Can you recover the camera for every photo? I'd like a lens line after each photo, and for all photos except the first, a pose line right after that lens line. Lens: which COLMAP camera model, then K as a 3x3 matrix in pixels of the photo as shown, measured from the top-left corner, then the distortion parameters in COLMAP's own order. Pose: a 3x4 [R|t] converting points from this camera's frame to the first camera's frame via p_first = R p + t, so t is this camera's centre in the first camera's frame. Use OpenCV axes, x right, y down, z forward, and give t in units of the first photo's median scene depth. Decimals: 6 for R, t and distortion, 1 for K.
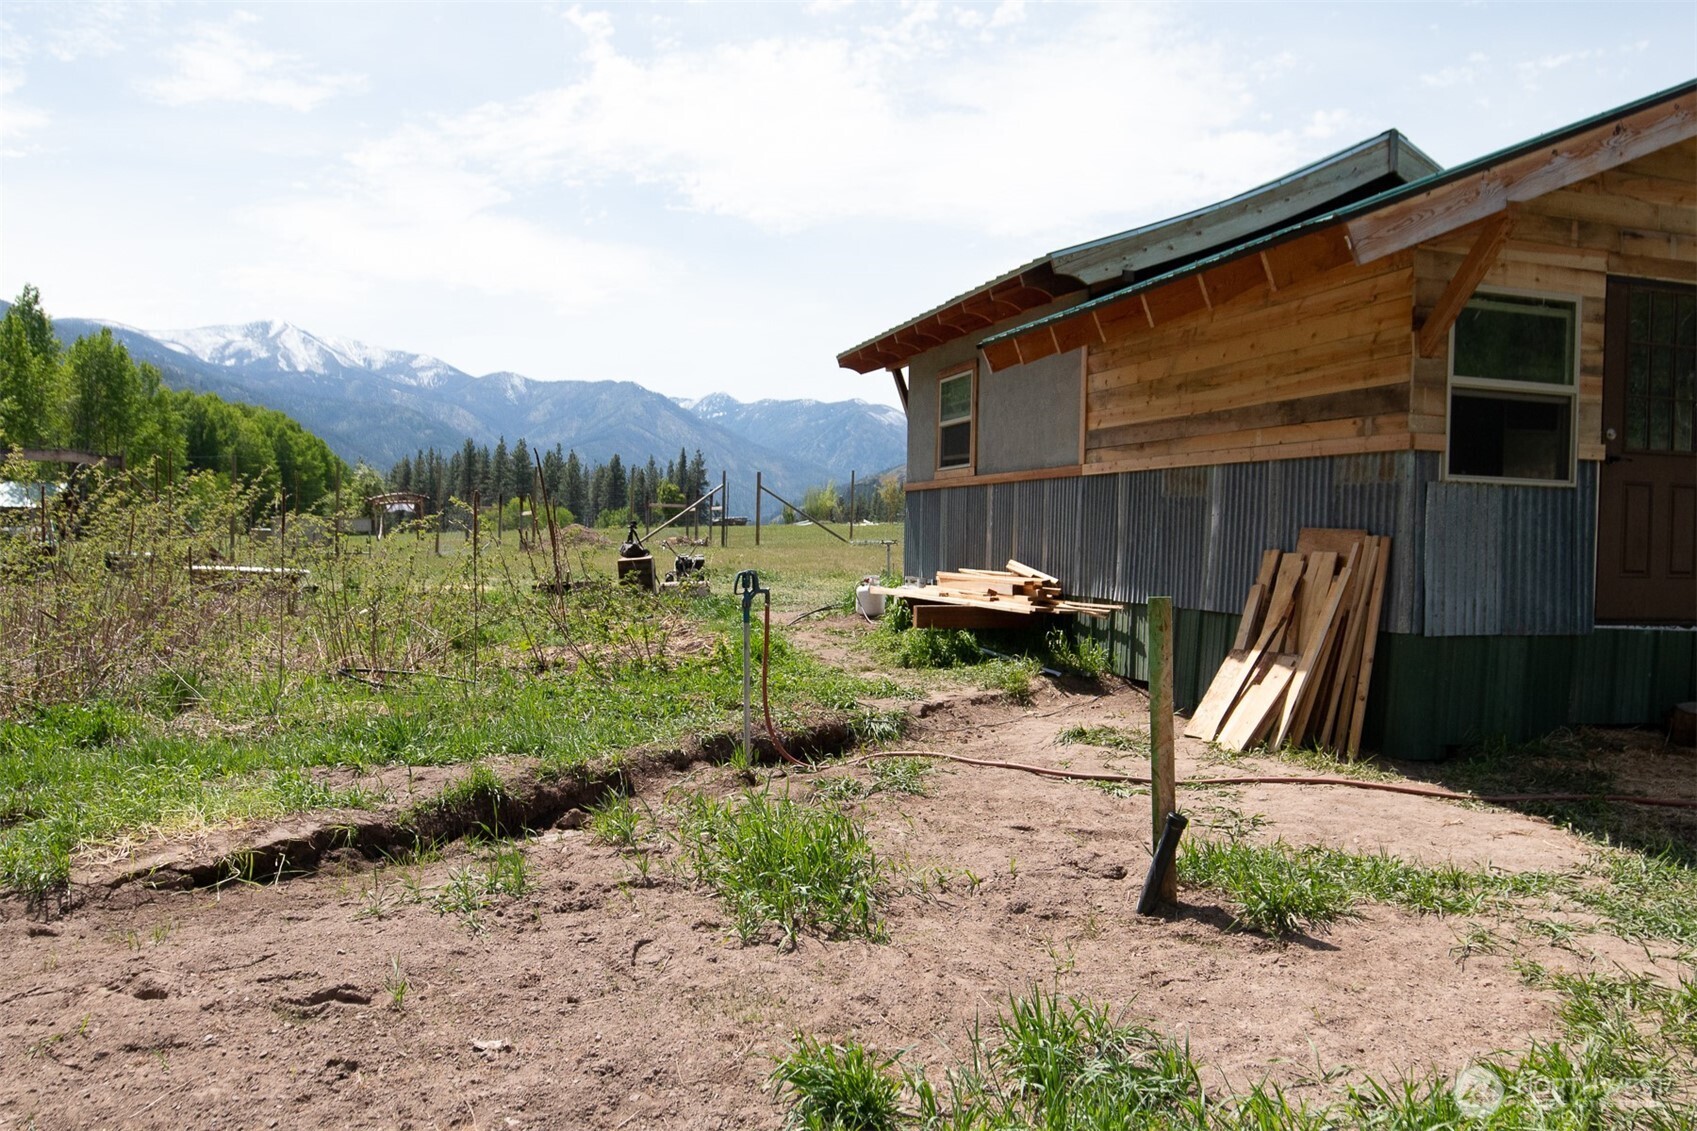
lens RADIAL K [[1229.0, 0, 844.9], [0, 1229.0, 558.3], [0, 0, 1]] dist [-0.030548, 0.002447]
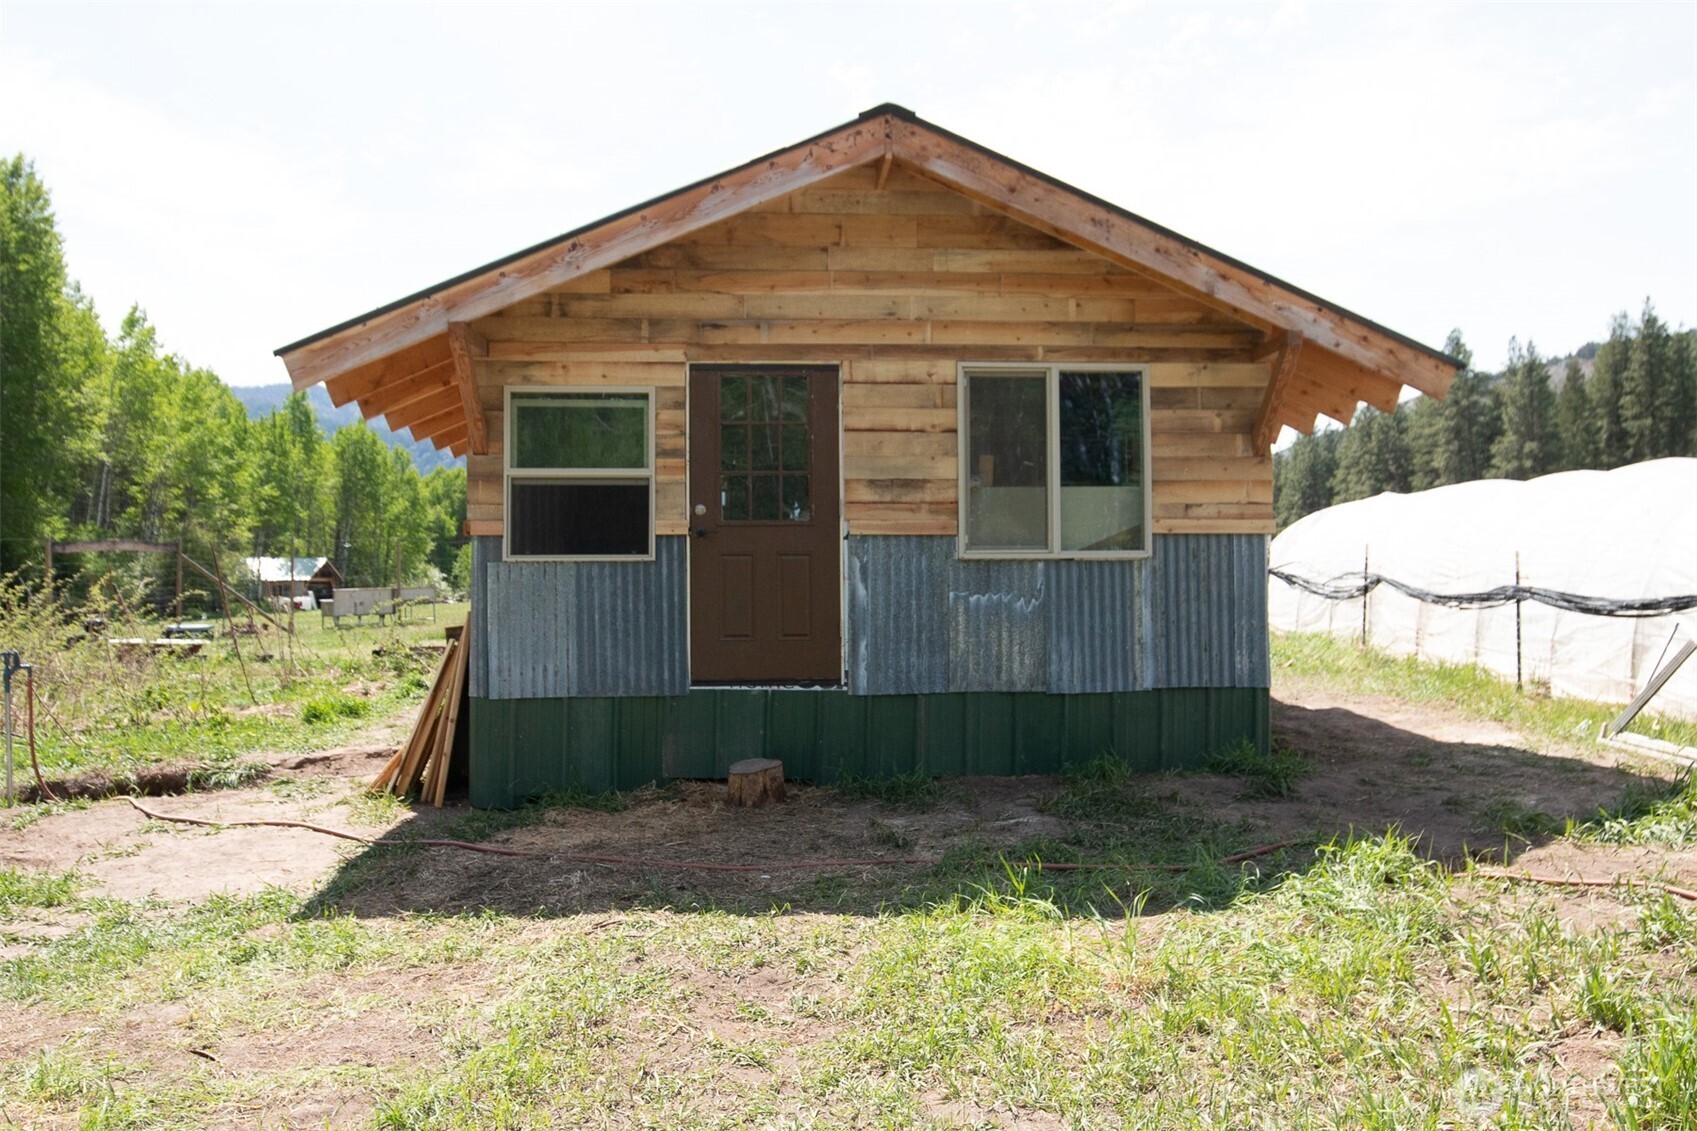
lens RADIAL K [[1229.0, 0, 849.3], [0, 1229.0, 568.8], [0, 0, 1]] dist [-0.030548, 0.002447]
pose [[0.977962, -0.034051, -0.205986, 1.002995], [0.027718, 0.999052, -0.033554, -0.009235], [0.206933, 0.027105, 0.977979, -0.045115]]
